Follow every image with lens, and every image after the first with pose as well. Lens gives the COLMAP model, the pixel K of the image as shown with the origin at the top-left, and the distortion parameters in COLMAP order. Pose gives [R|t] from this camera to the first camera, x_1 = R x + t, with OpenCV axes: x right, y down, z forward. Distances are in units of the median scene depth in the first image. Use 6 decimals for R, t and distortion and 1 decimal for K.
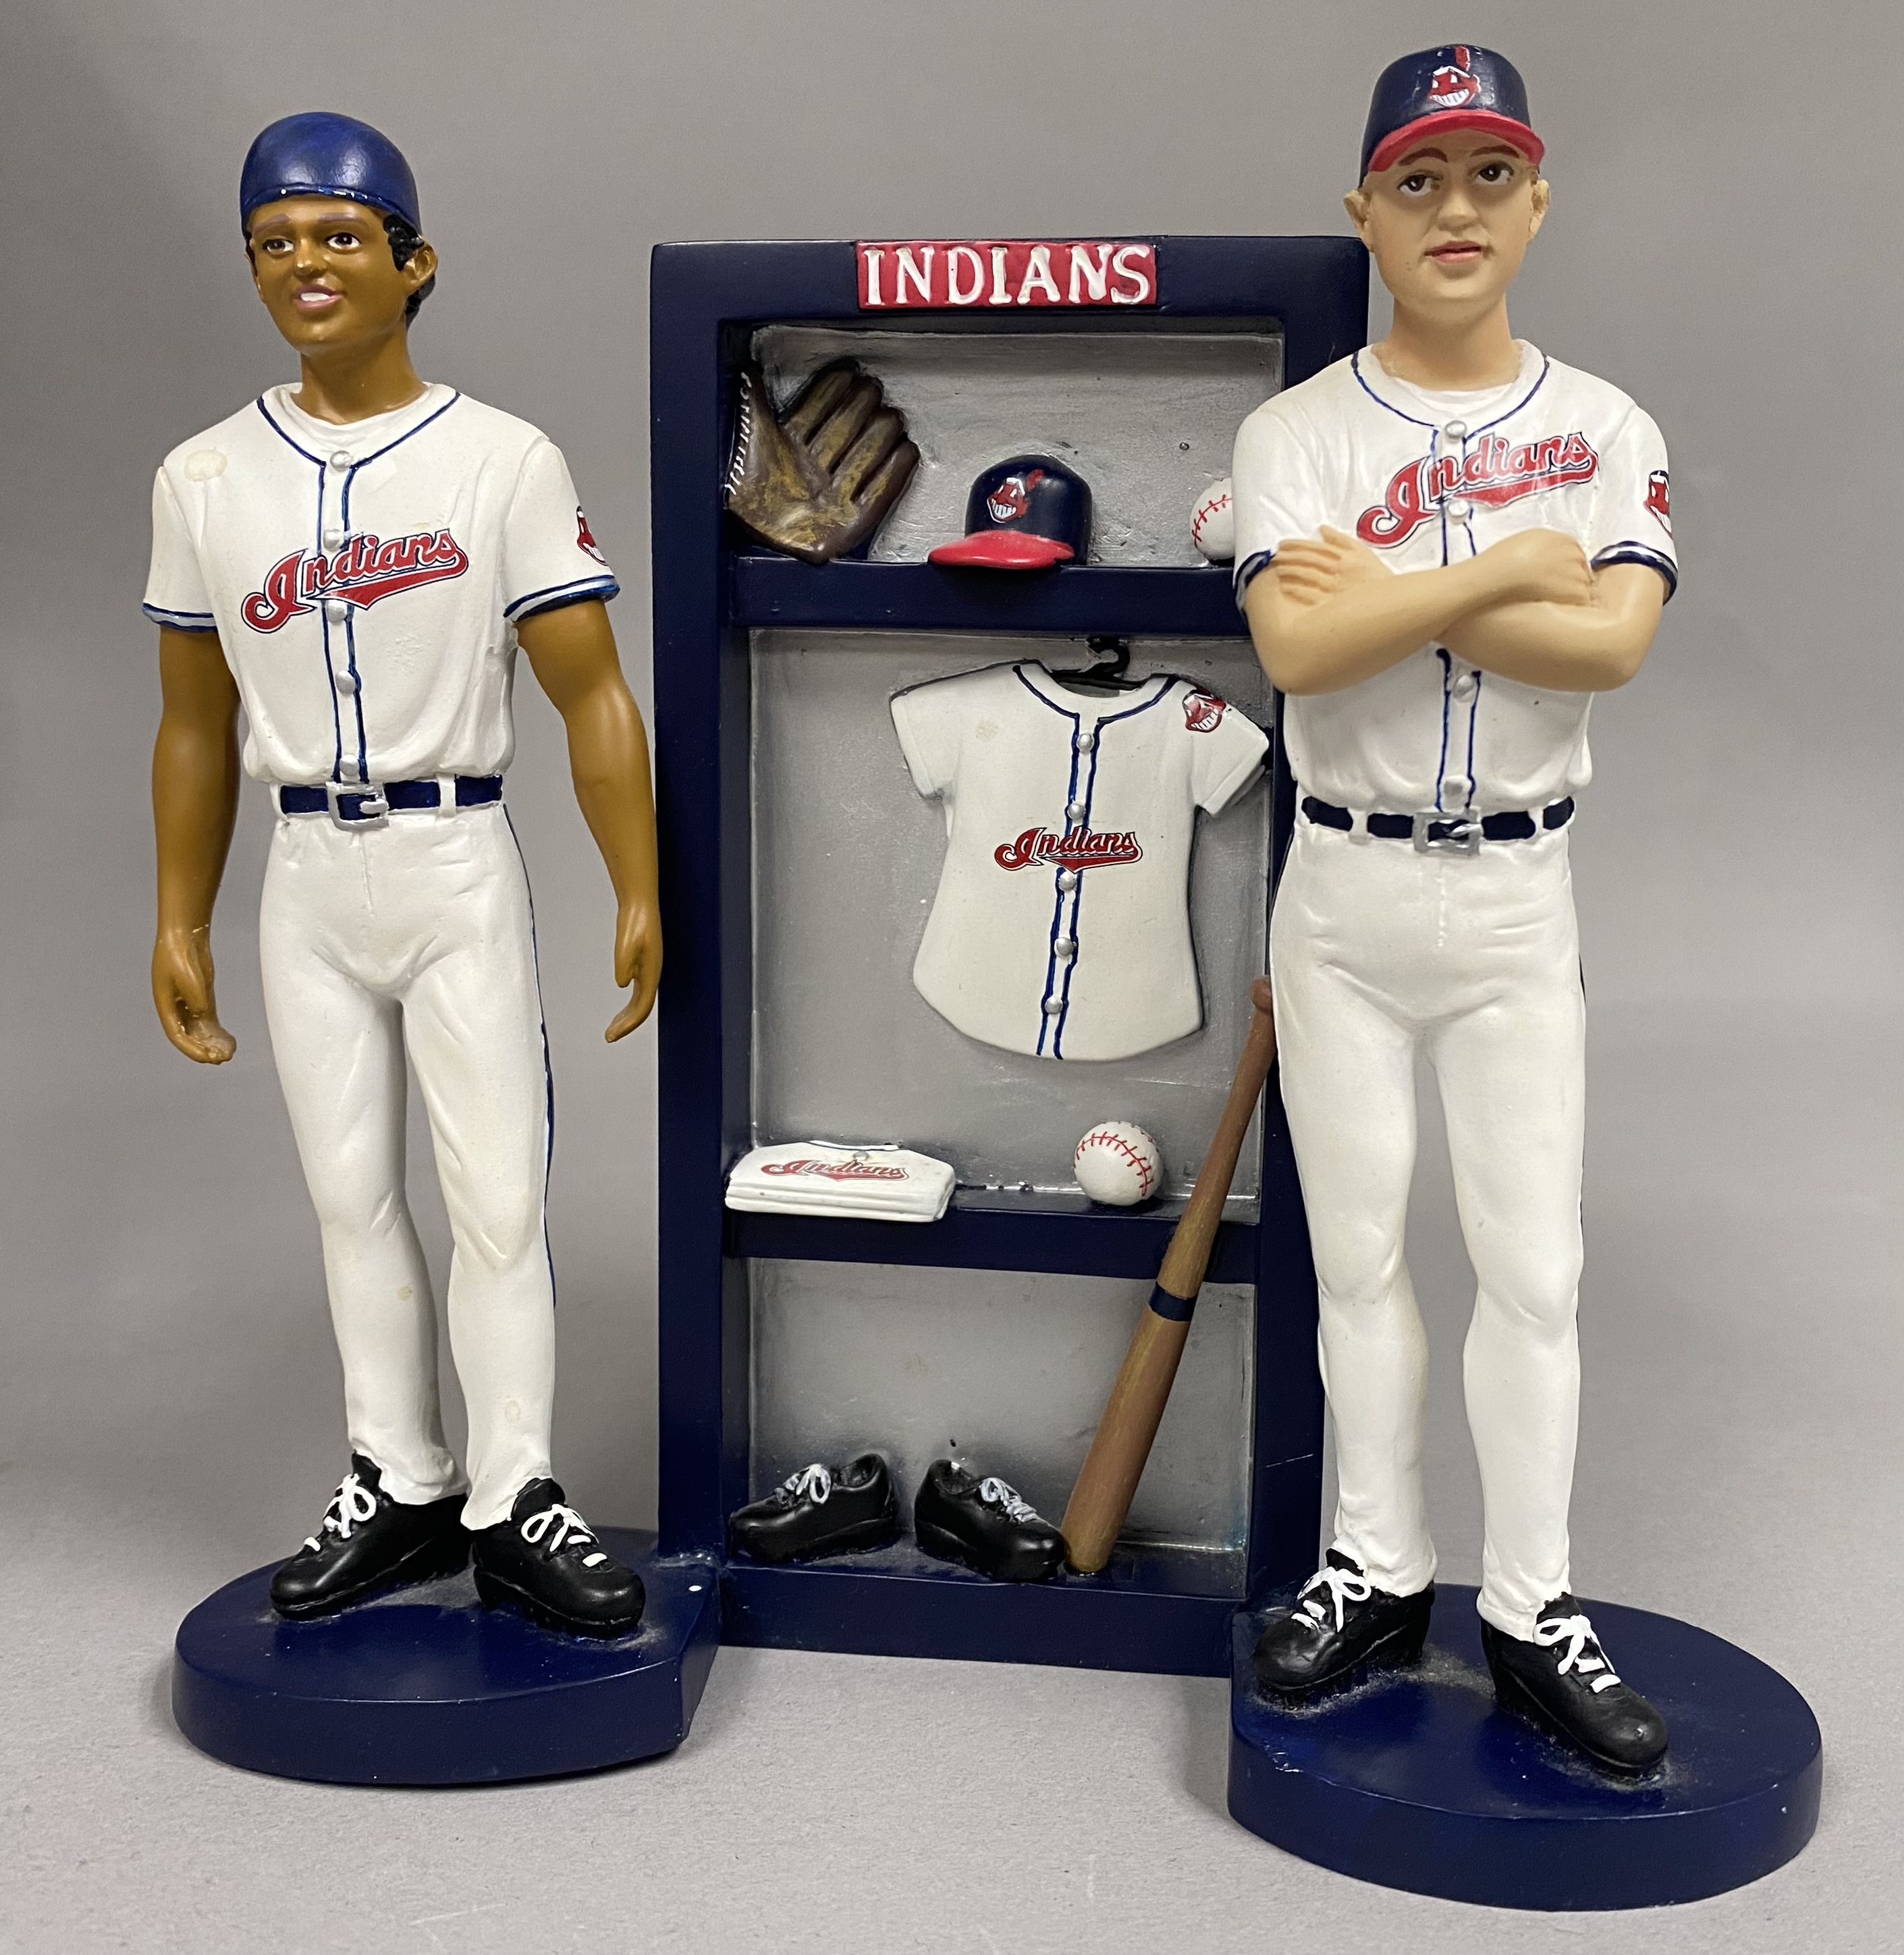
lens RADIAL K [[2244.9, 0, 951.8], [0, 2244.9, 996.7], [0, 0, 1]] dist [0.110595, 0.000000]
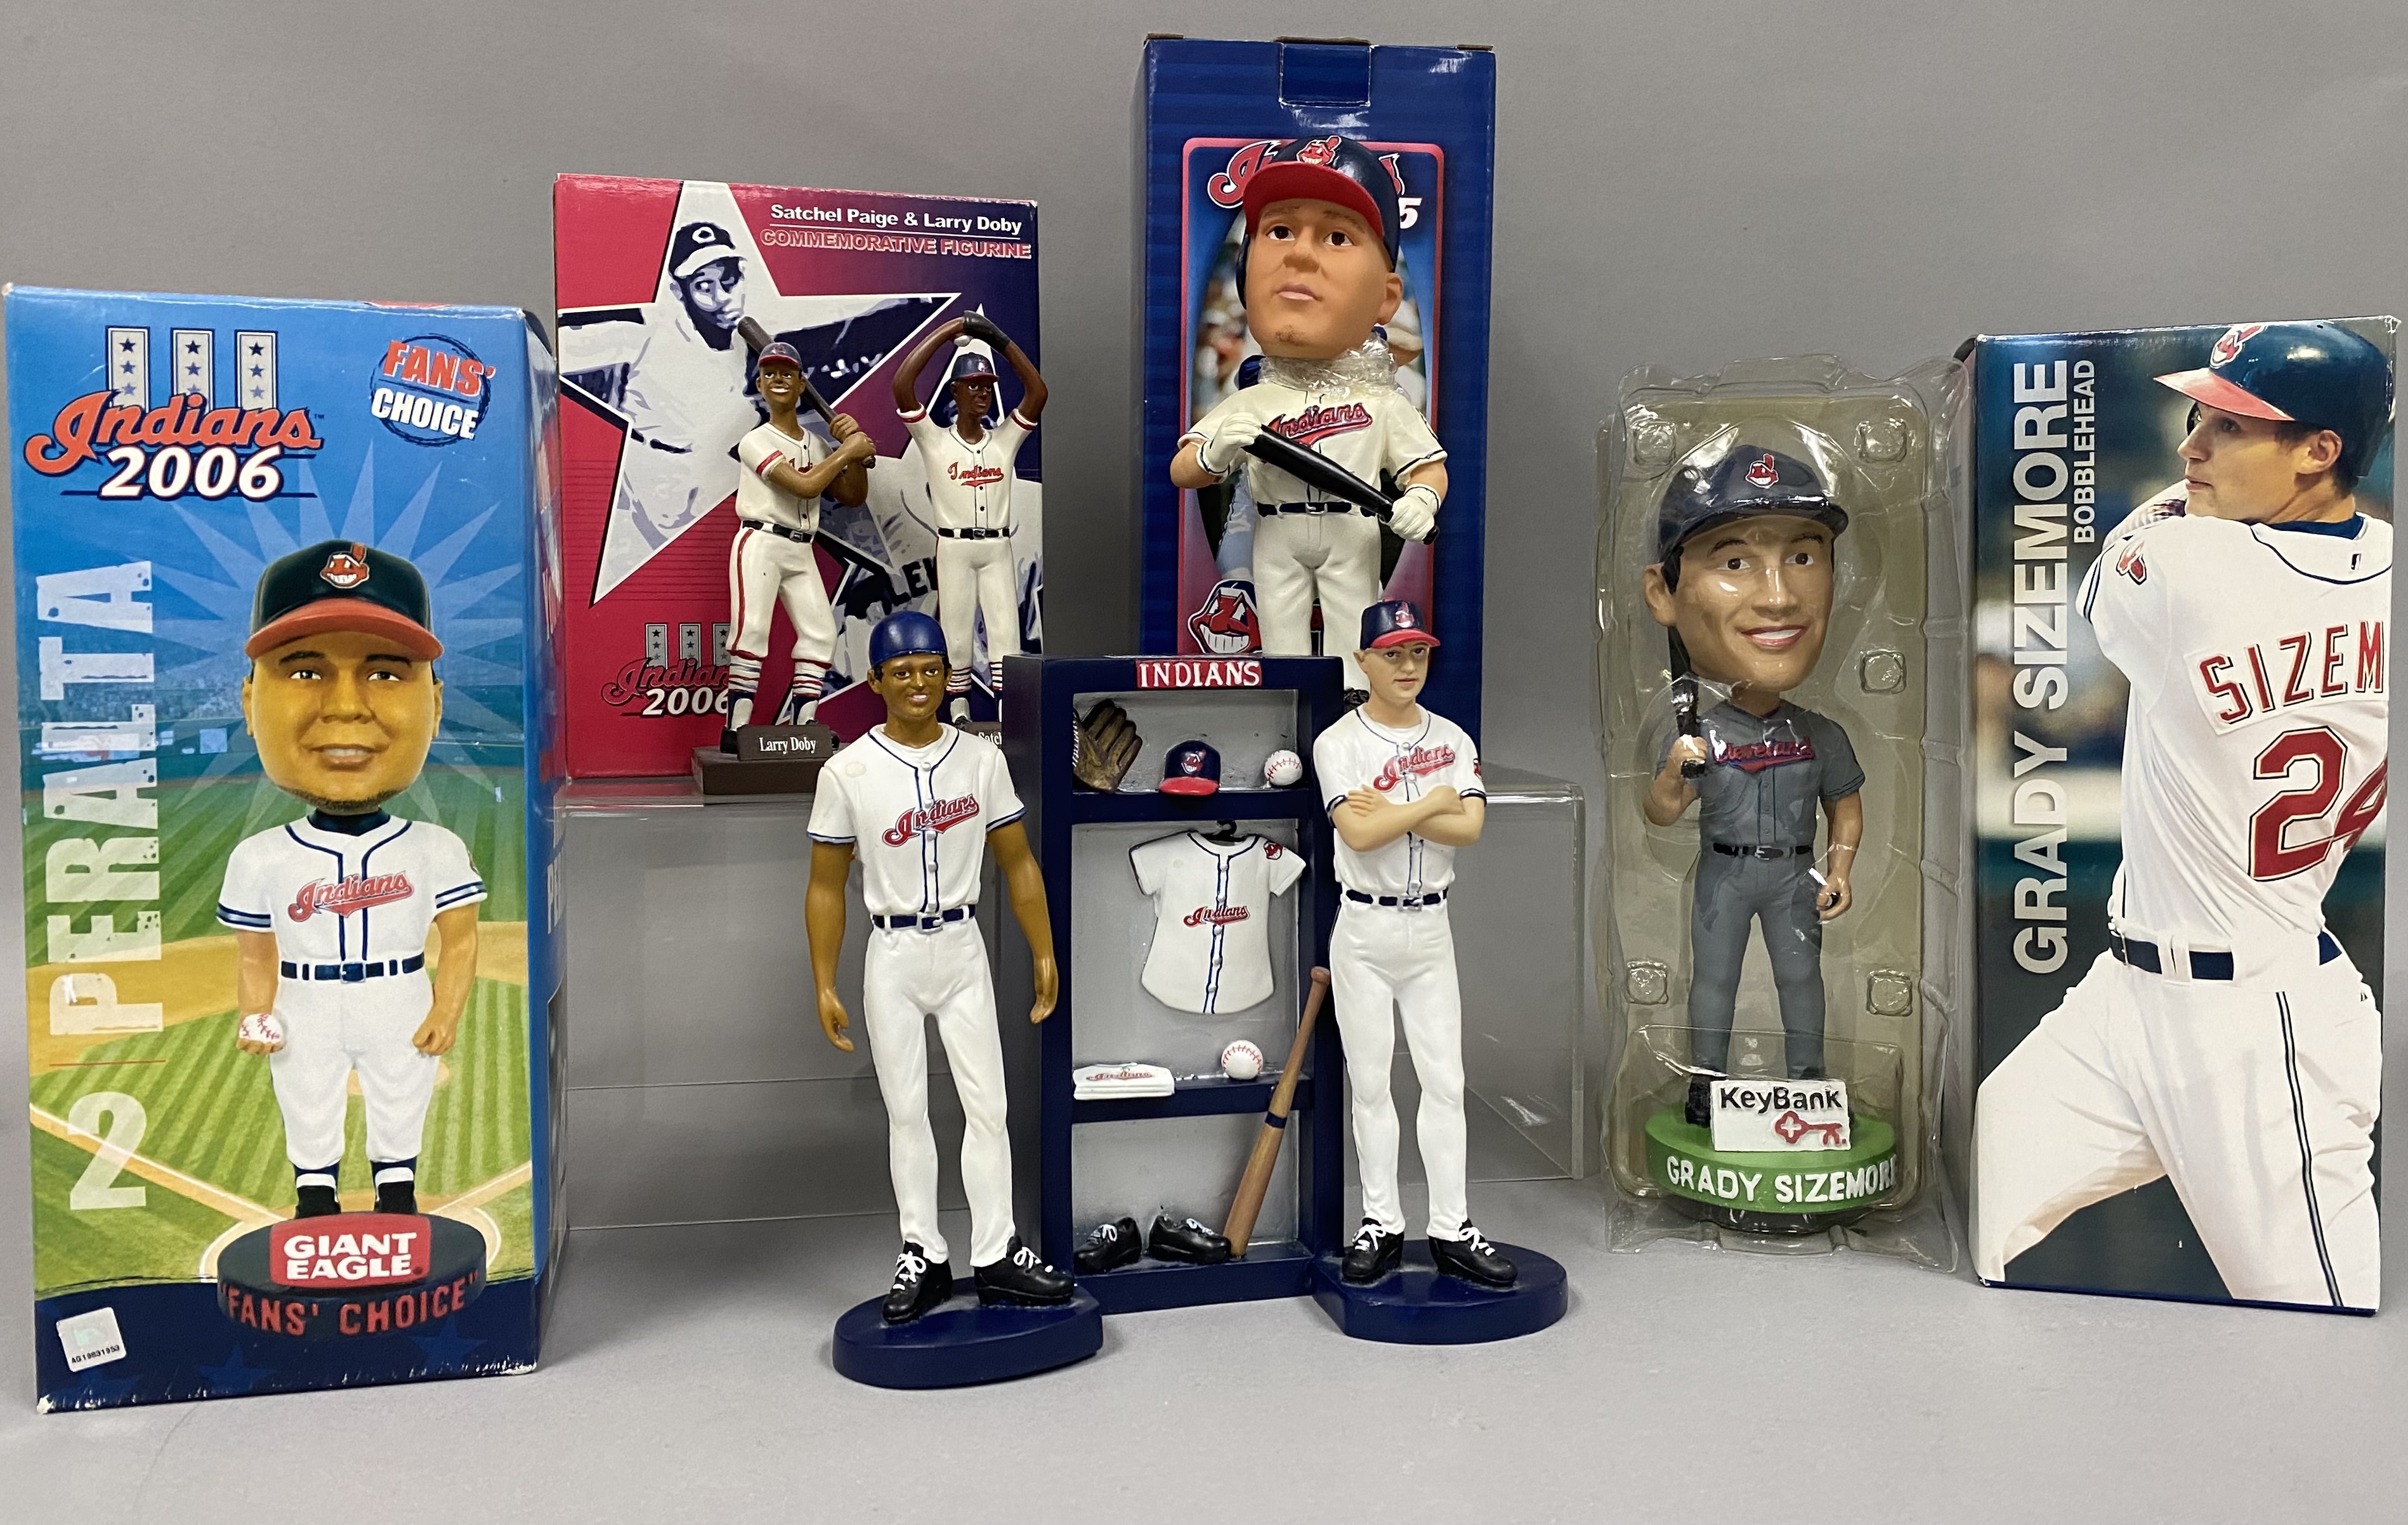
lens RADIAL K [[1887.5, 0, 1211.4], [0, 1887.5, 749.0], [0, 0, 1]] dist [0.014190, 0.011070]
pose [[0.930416, -0.040773, 0.364231, -0.642225], [0.082124, 0.991716, -0.098768, -0.047723], [-0.357187, 0.121808, 0.926057, -0.749316]]
